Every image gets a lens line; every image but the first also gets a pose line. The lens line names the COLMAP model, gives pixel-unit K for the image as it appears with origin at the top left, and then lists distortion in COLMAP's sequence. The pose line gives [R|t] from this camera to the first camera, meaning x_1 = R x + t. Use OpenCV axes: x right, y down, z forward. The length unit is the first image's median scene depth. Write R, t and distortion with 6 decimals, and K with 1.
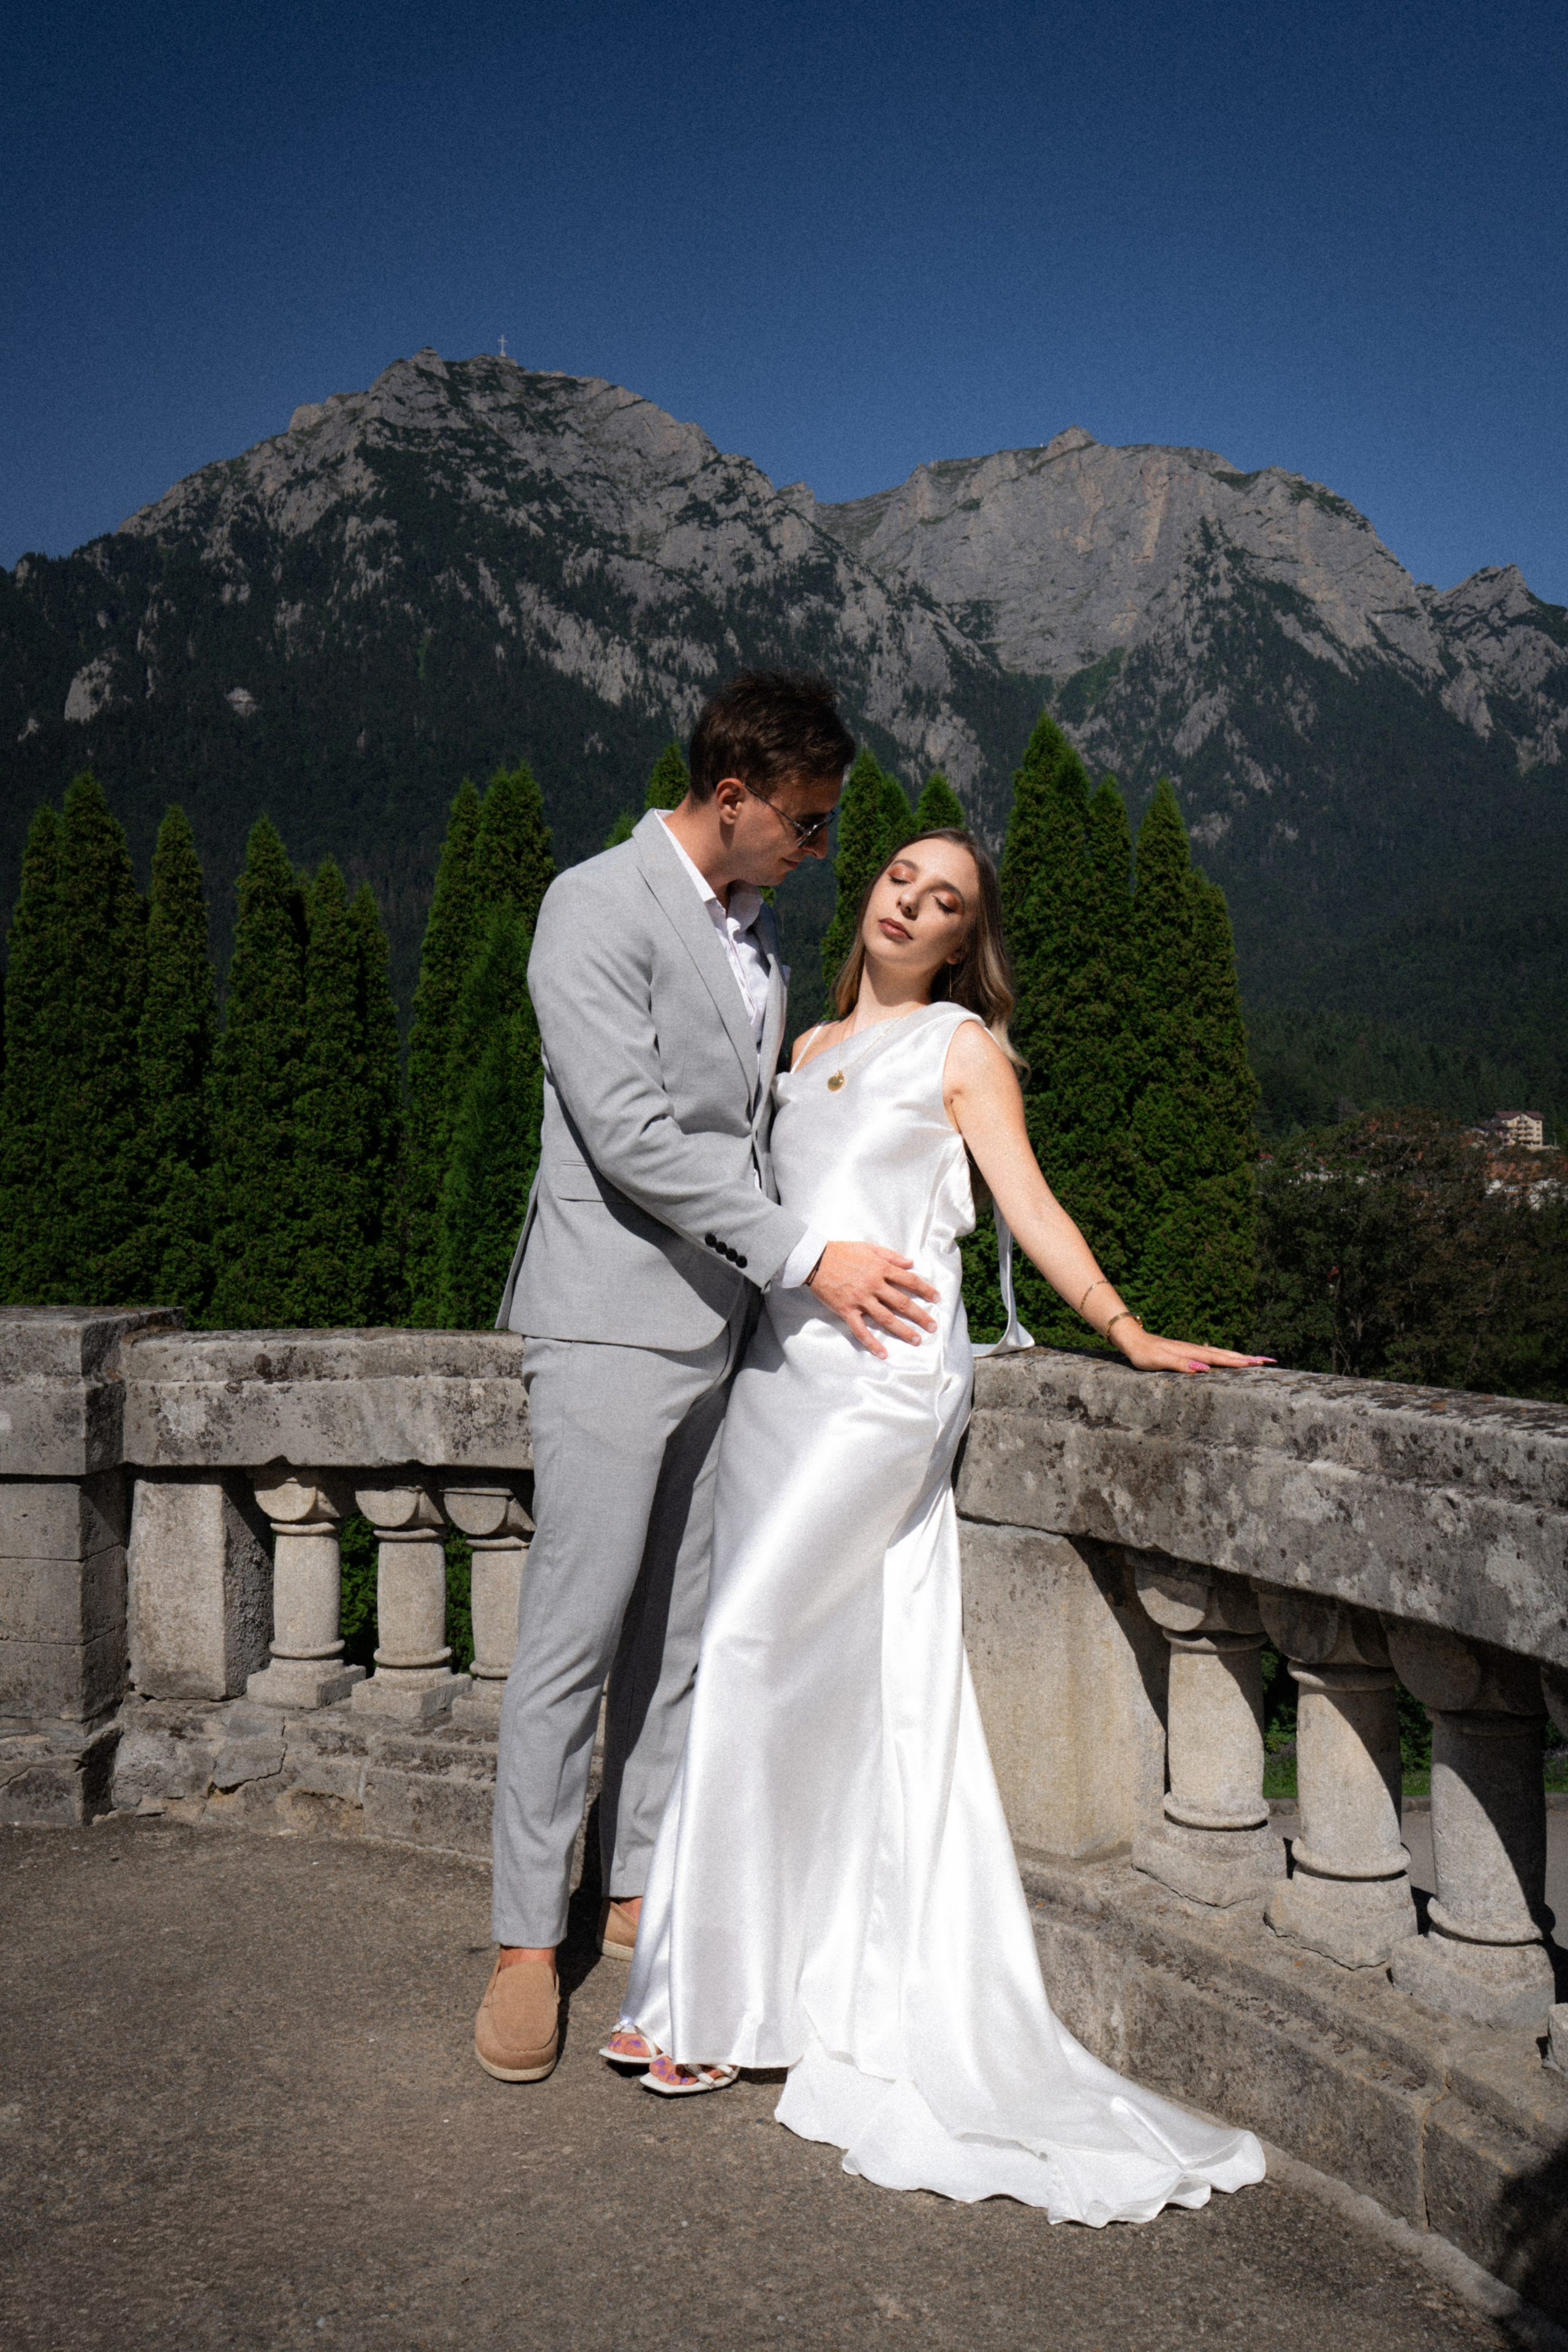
lens RADIAL K [[2161.4, 0, 786.3], [0, 2161.4, 1177.2], [0, 0, 1]] dist [0.031071, 0.090546]
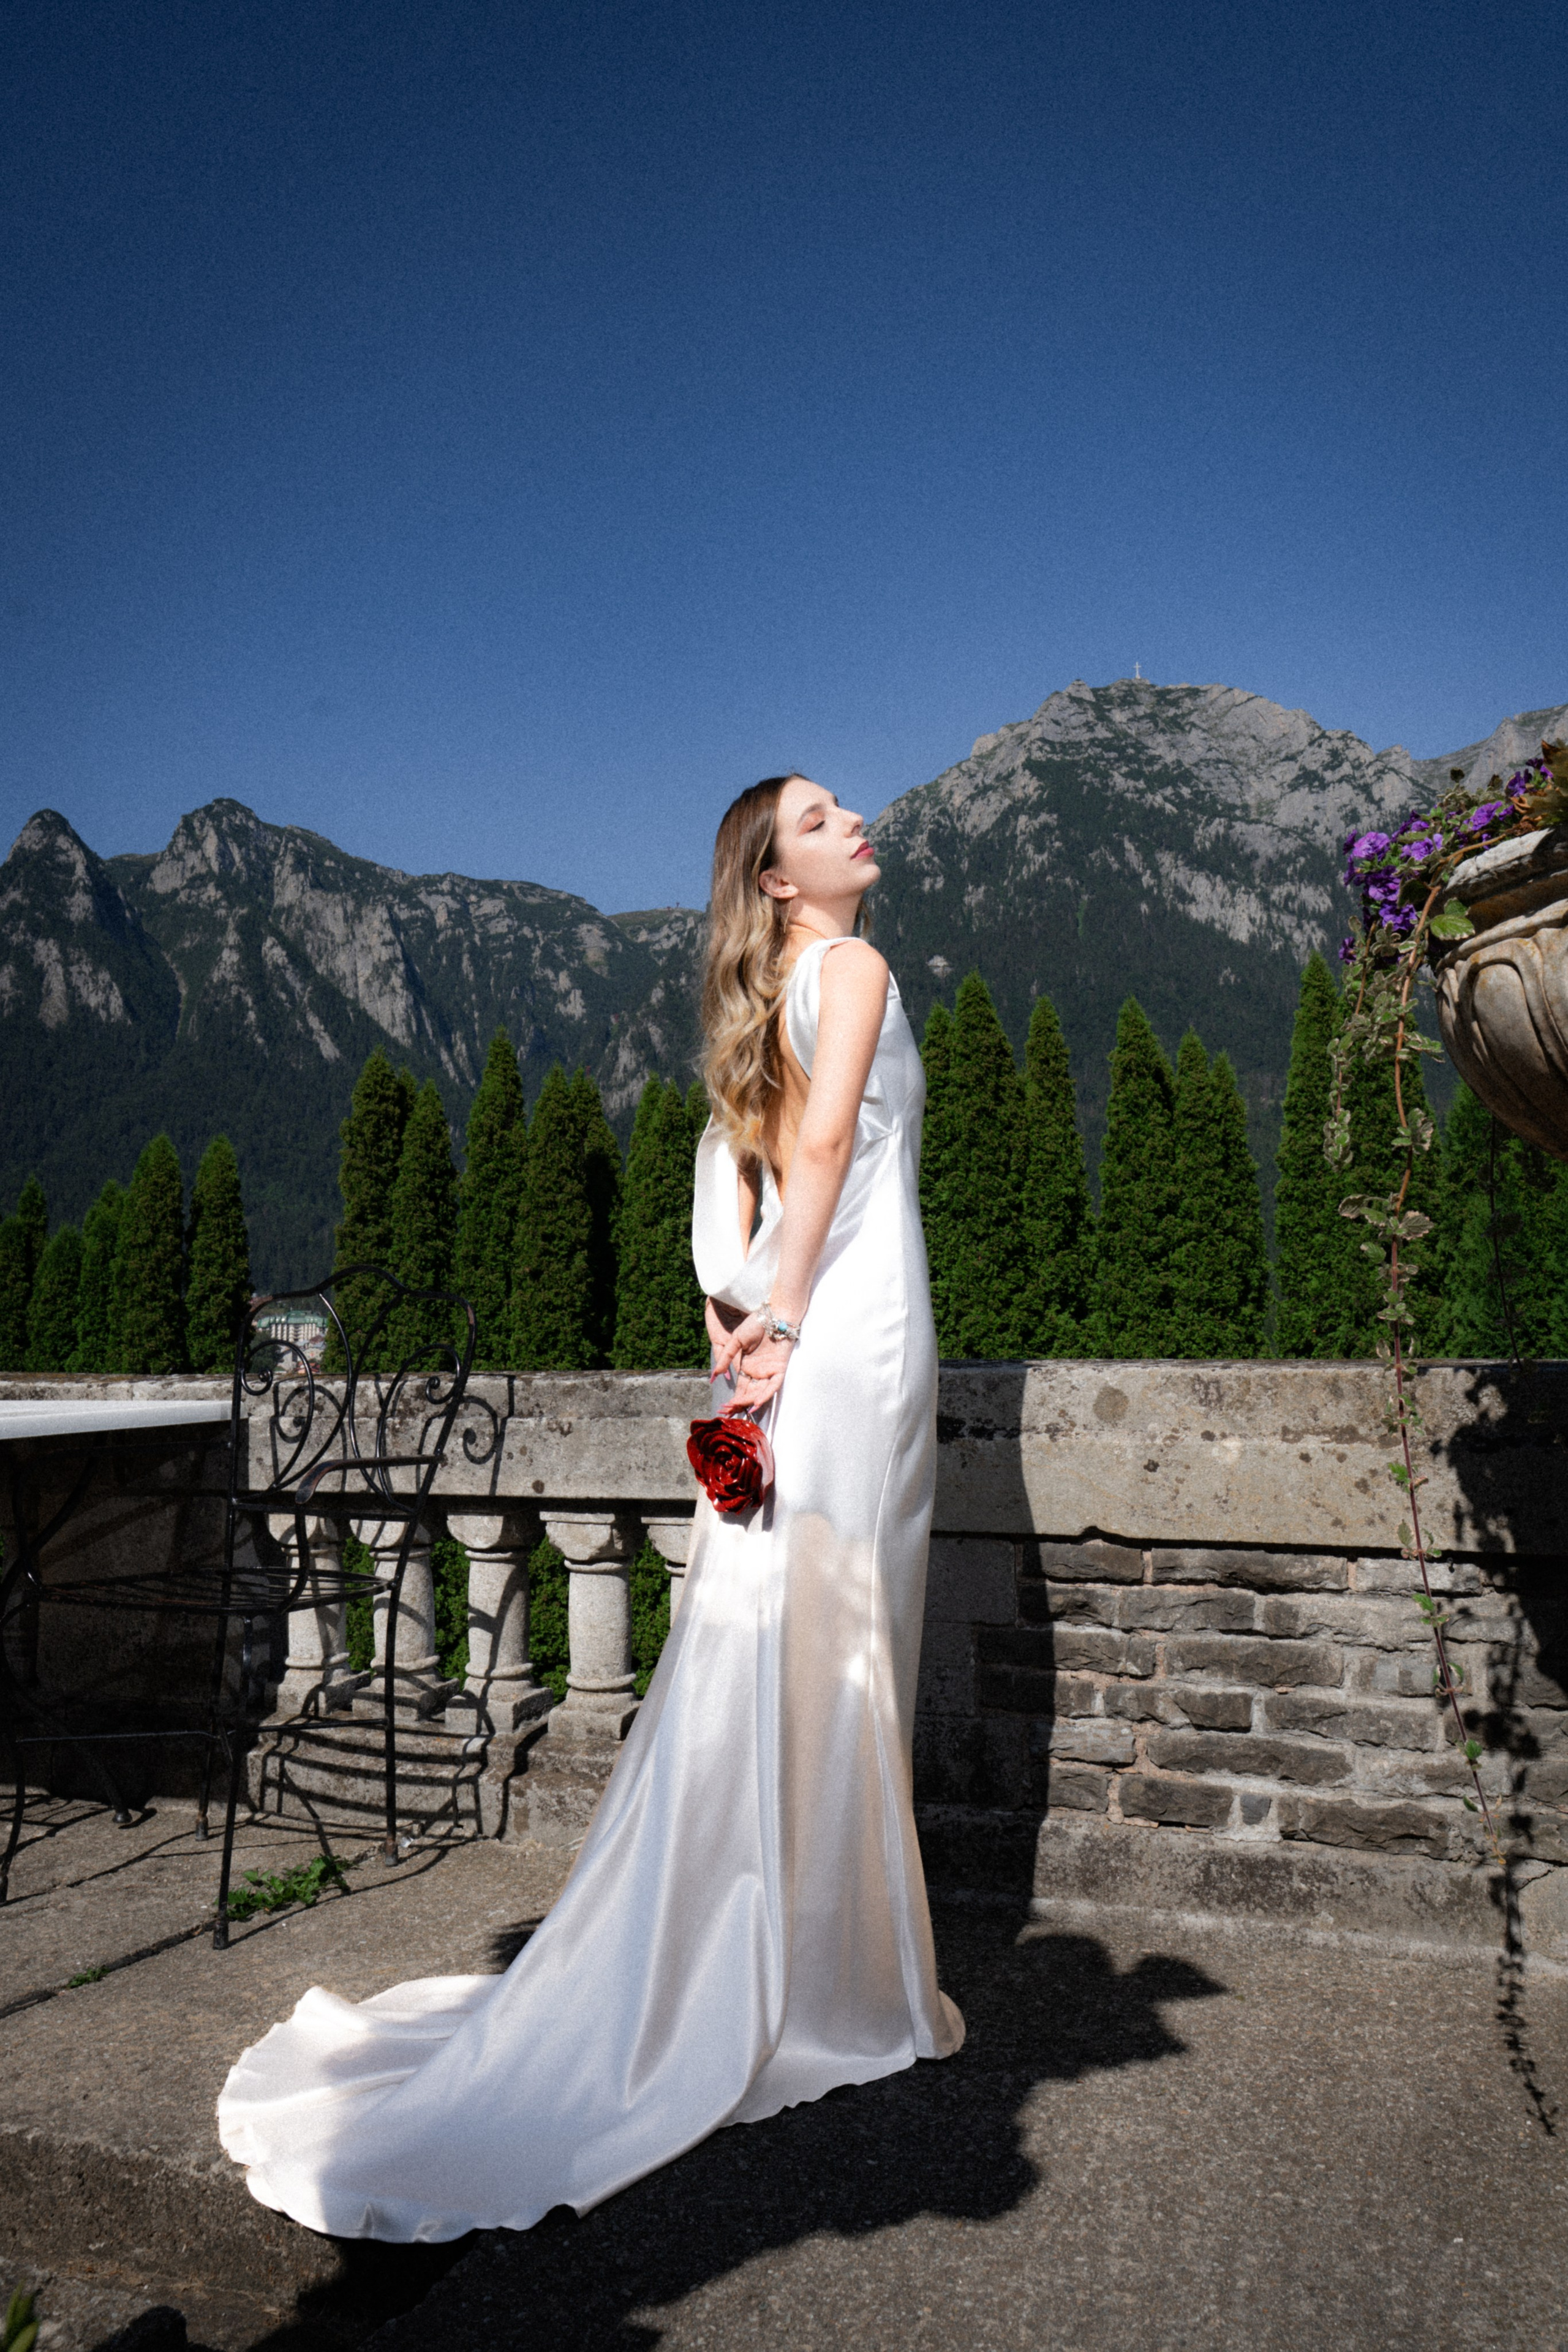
lens RADIAL K [[1803.4, 0, 767.1], [0, 1803.4, 1083.6], [0, 0, 1]] dist [-0.018998, 0.044141]
pose [[0.941603, -0.058883, -0.331537, -0.116919], [0.010269, 0.989155, -0.146514, 0.010403], [0.336569, 0.134553, 0.931996, 0.088988]]
